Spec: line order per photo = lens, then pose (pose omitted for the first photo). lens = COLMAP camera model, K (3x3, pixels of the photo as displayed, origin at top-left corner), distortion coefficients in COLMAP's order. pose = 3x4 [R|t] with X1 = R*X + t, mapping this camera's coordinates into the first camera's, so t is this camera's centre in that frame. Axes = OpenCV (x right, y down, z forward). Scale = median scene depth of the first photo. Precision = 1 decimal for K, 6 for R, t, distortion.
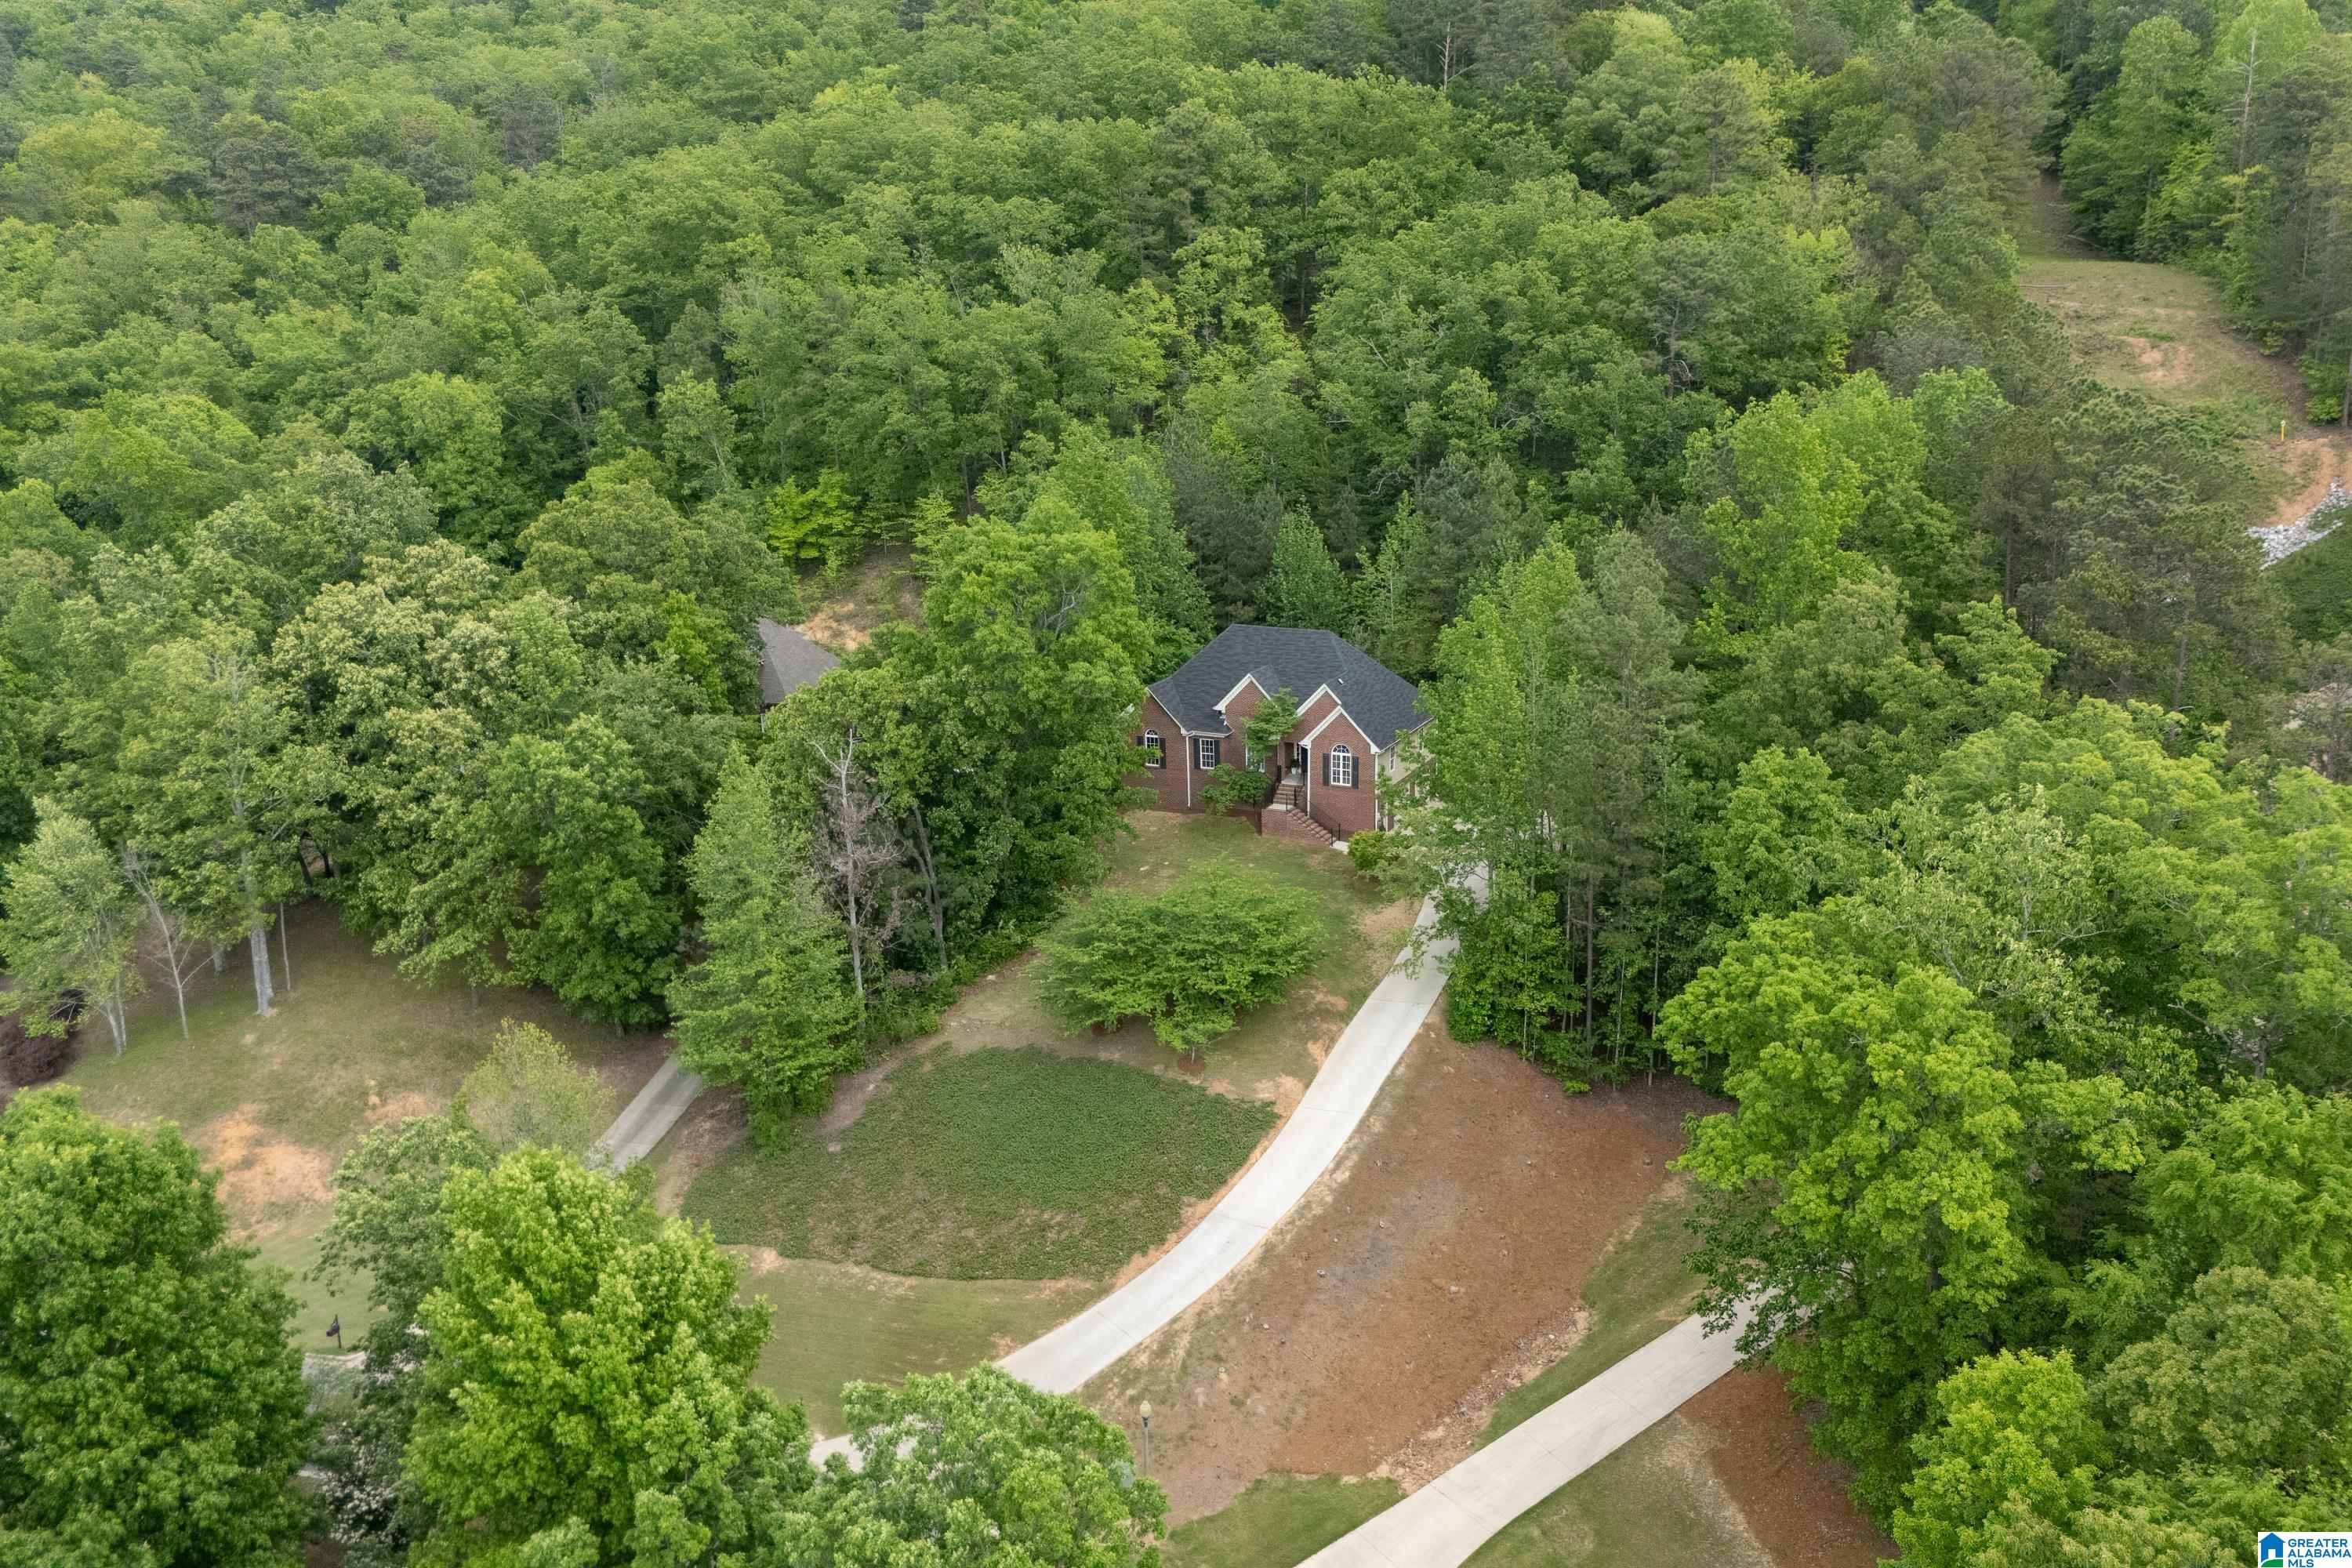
lens RADIAL K [[2087.9, 0, 1182.3], [0, 2087.9, 729.0], [0, 0, 1]] dist [0.058988, -0.009303]
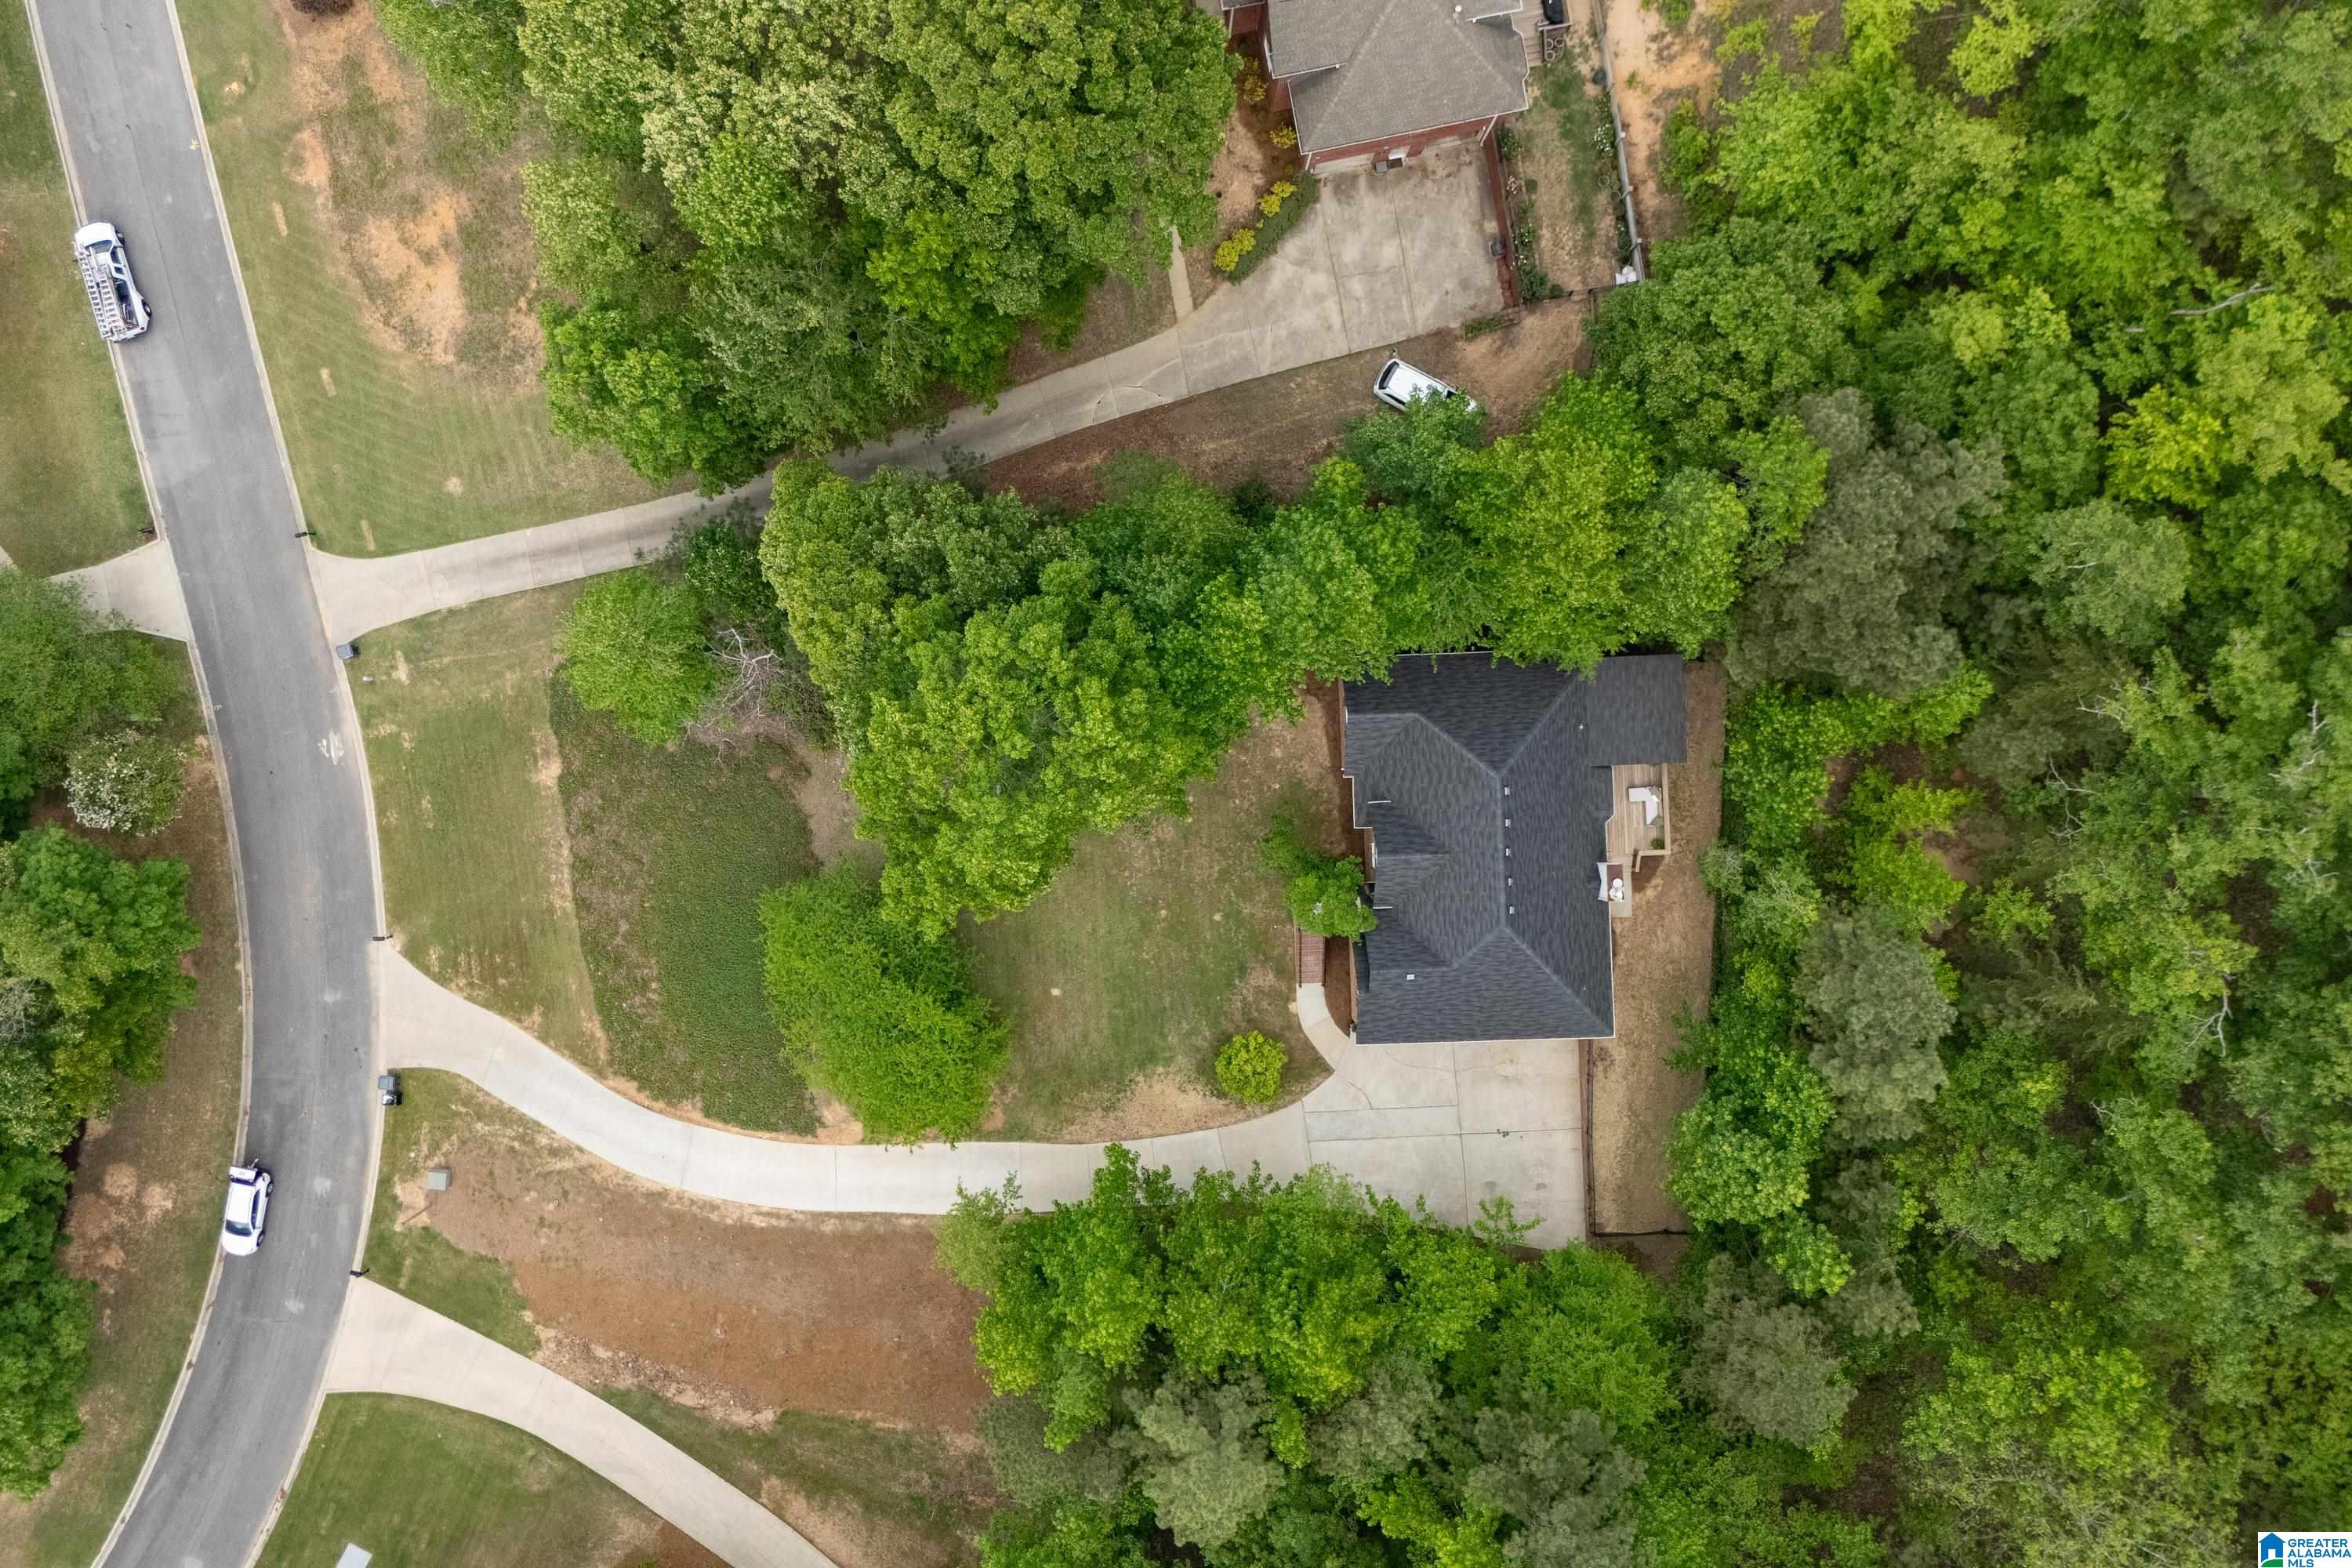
lens RADIAL K [[2130.5, 0, 1177.1], [0, 2130.5, 734.0], [0, 0, 1]] dist [0.061955, -0.090798]
pose [[0.470778, 0.882068, 0.018011, -0.068624], [-0.226536, 0.101127, 0.968739, -0.943612], [0.852672, -0.460141, 0.247428, 0.962485]]
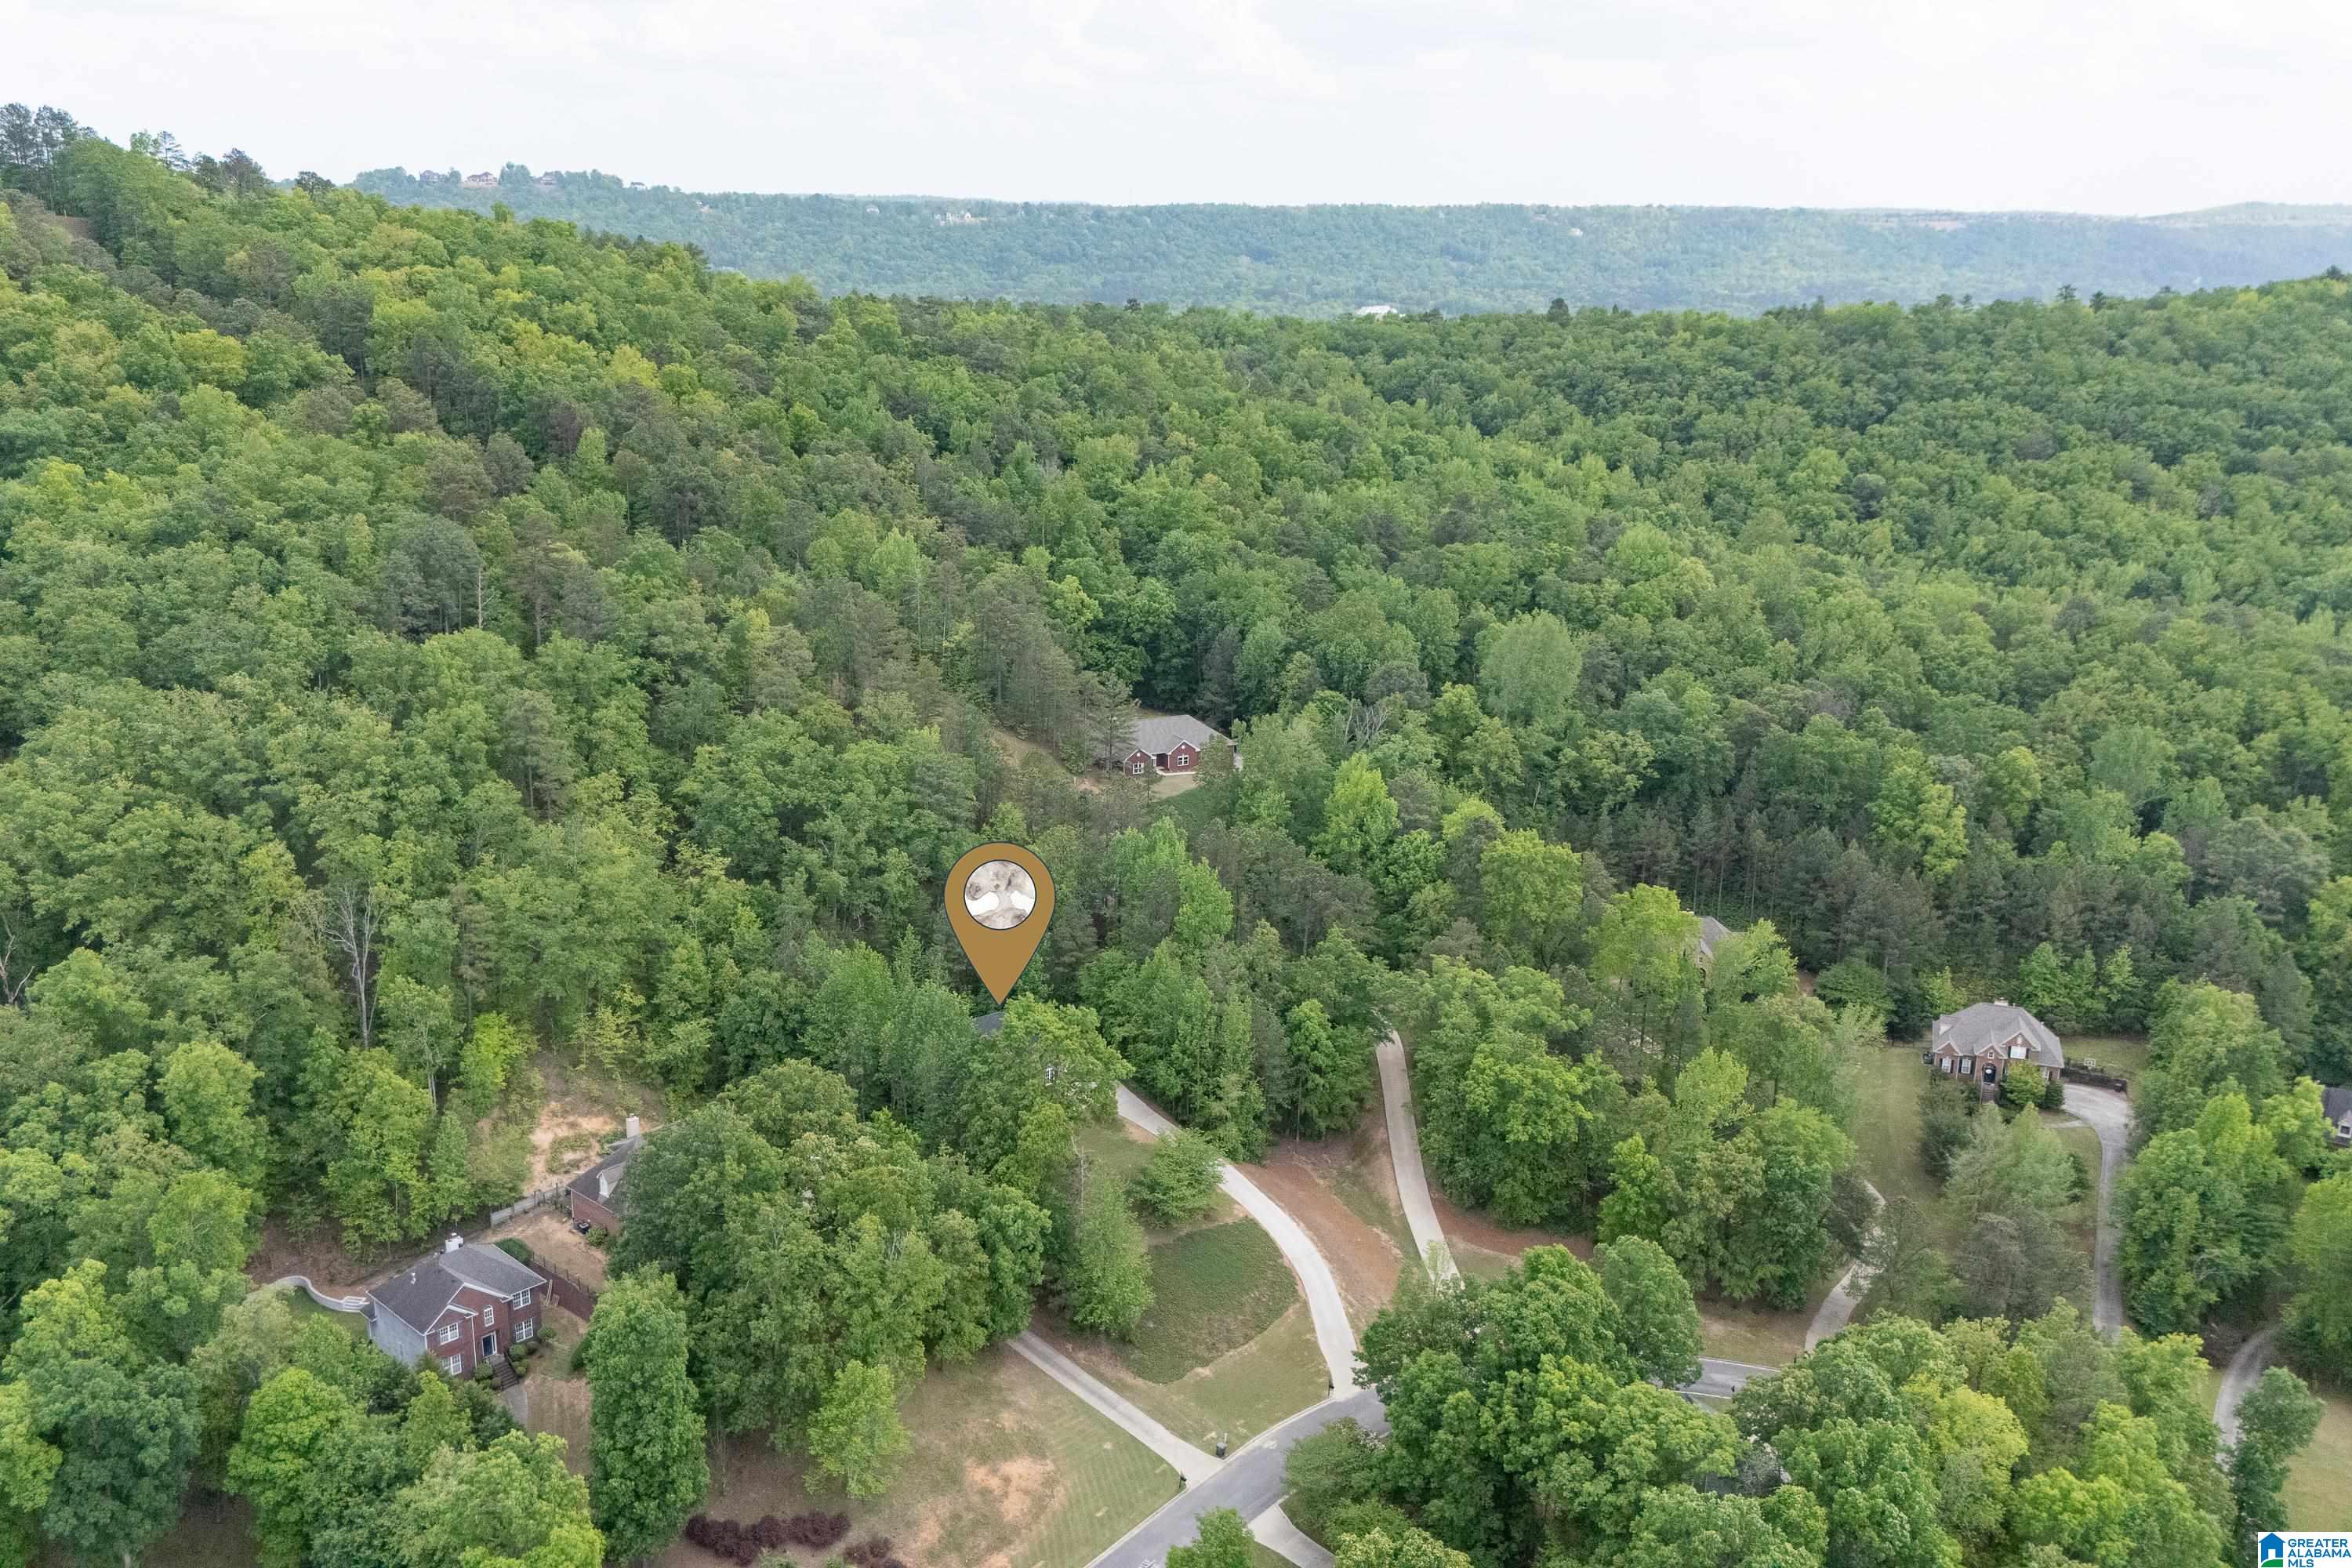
lens RADIAL K [[2029.2, 0, 1176.0], [0, 2029.2, 784.0], [0, 0, 1]] dist [0.089027, -0.144936]
pose [[0.409271, -0.217463, 0.886119, -1.869580], [0.196550, 0.969394, 0.147119, -0.627902], [-0.890991, 0.113955, 0.439487, 0.016735]]
